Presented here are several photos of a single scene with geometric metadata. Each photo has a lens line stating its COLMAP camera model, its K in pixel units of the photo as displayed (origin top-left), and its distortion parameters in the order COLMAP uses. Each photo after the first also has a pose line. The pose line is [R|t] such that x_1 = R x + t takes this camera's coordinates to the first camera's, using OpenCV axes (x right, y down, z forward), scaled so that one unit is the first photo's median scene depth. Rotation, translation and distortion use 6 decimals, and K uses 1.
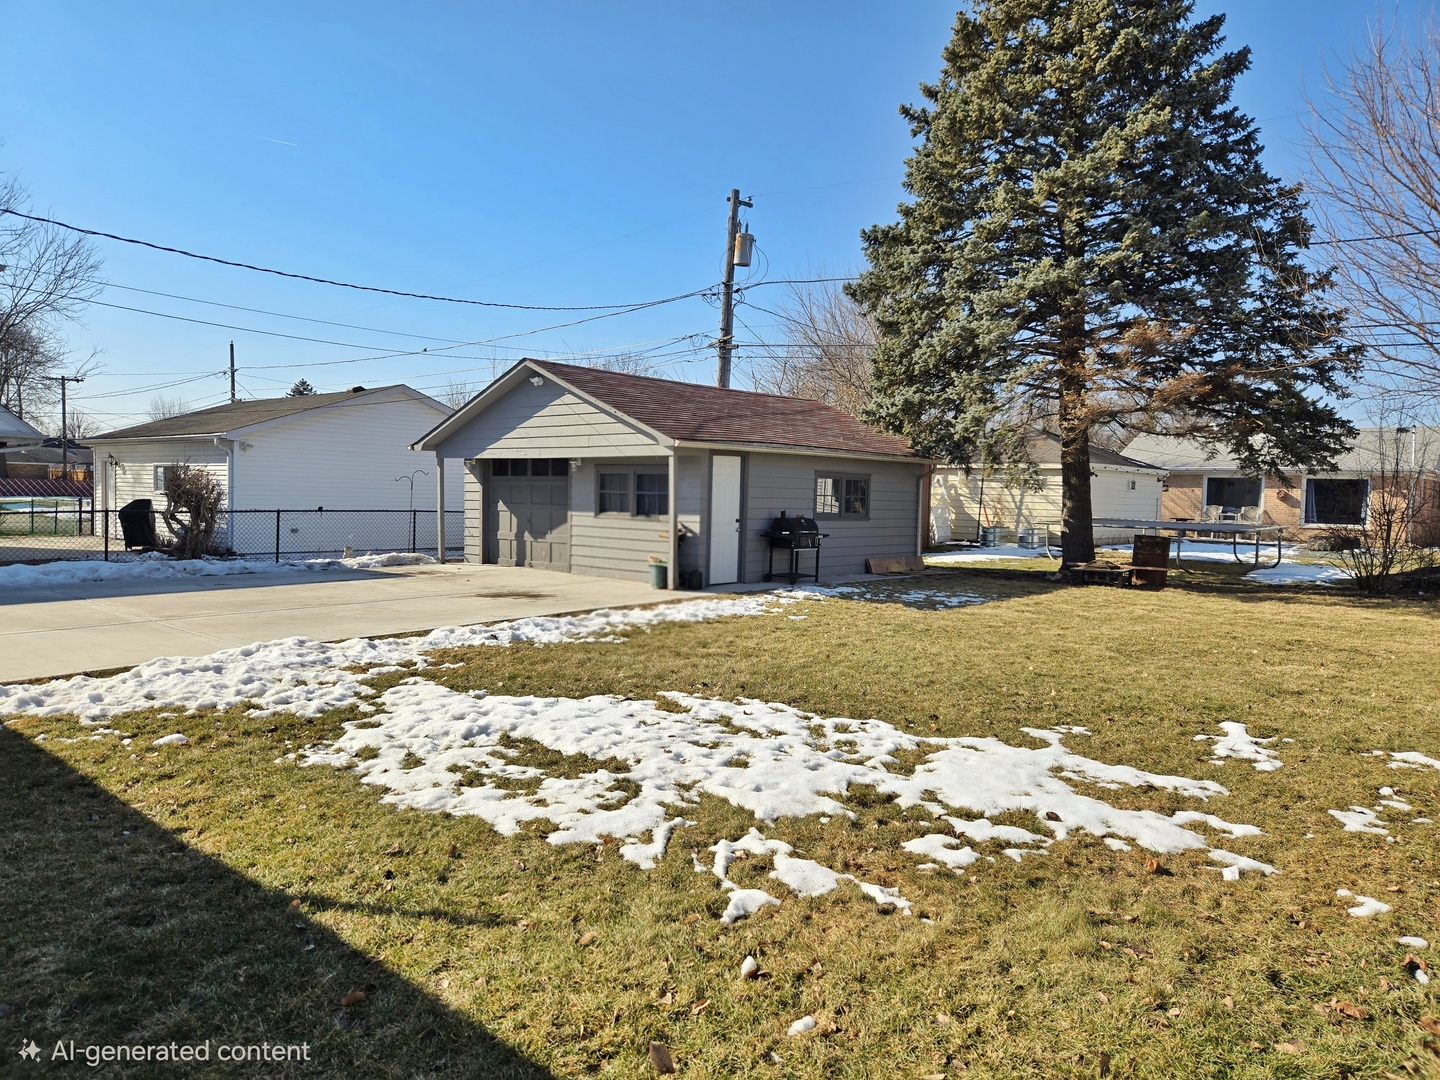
lens RADIAL K [[951.8, 0, 717.7], [0, 951.8, 512.3], [0, 0, 1]] dist [0.035145, -0.002458]
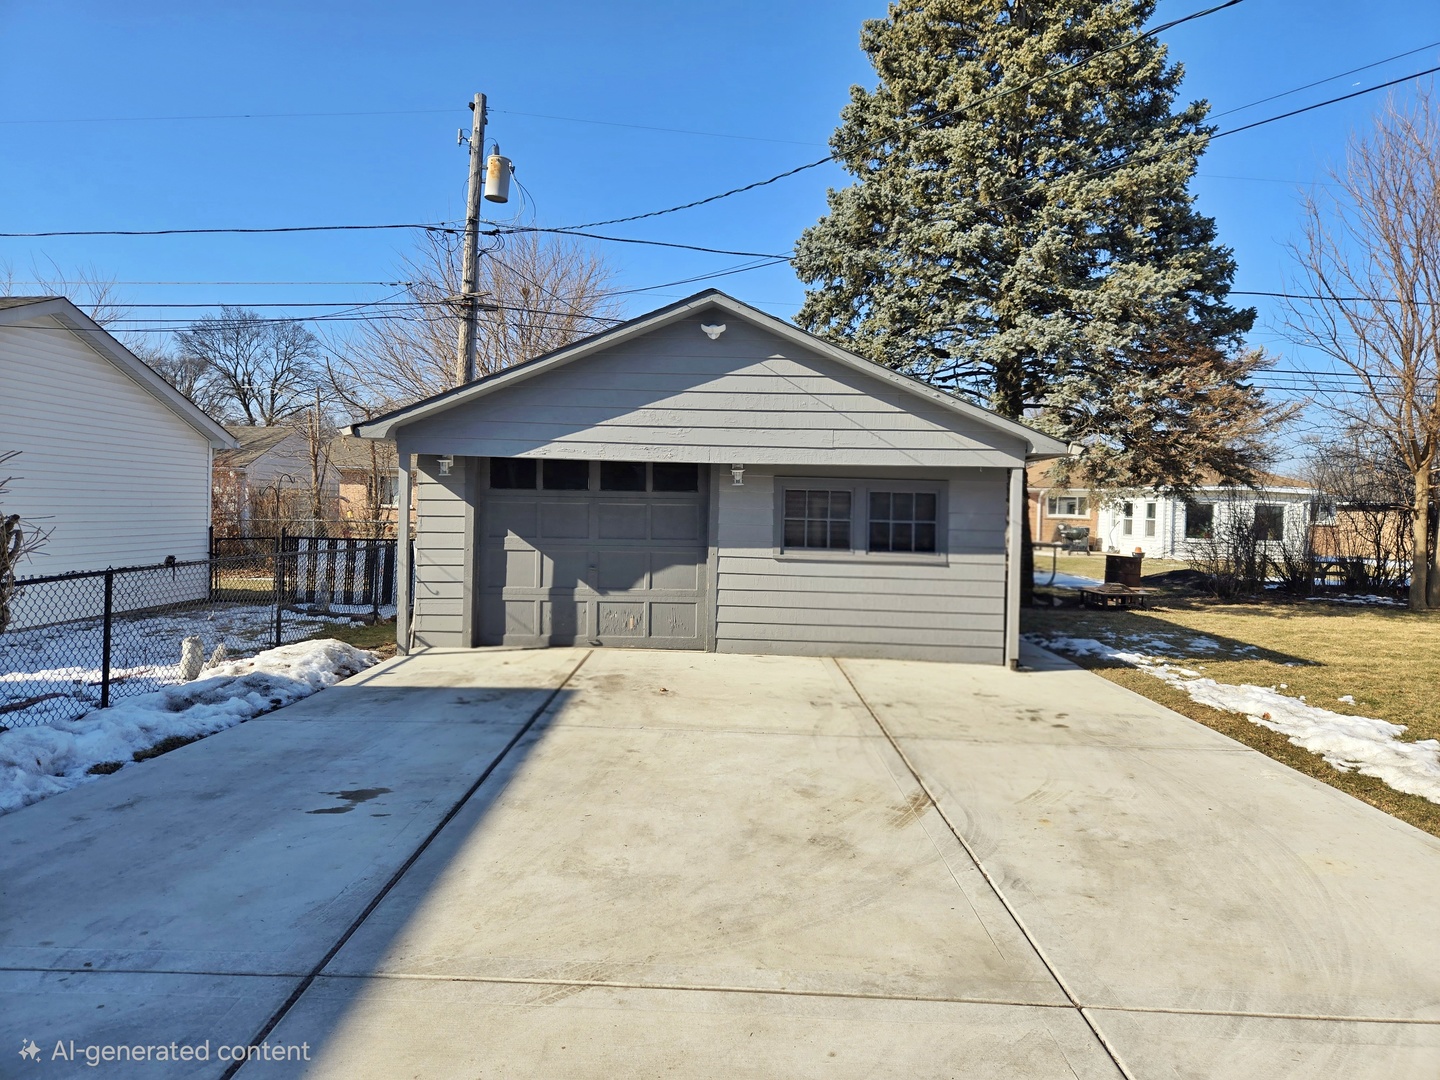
lens RADIAL K [[951.8, 0, 717.7], [0, 951.8, 512.3], [0, 0, 1]] dist [0.035145, -0.002458]
pose [[0.753651, -0.009172, 0.657211, -0.516249], [0.009959, 0.999947, 0.002535, -0.024818], [-0.657199, 0.004635, 0.753703, 0.502545]]
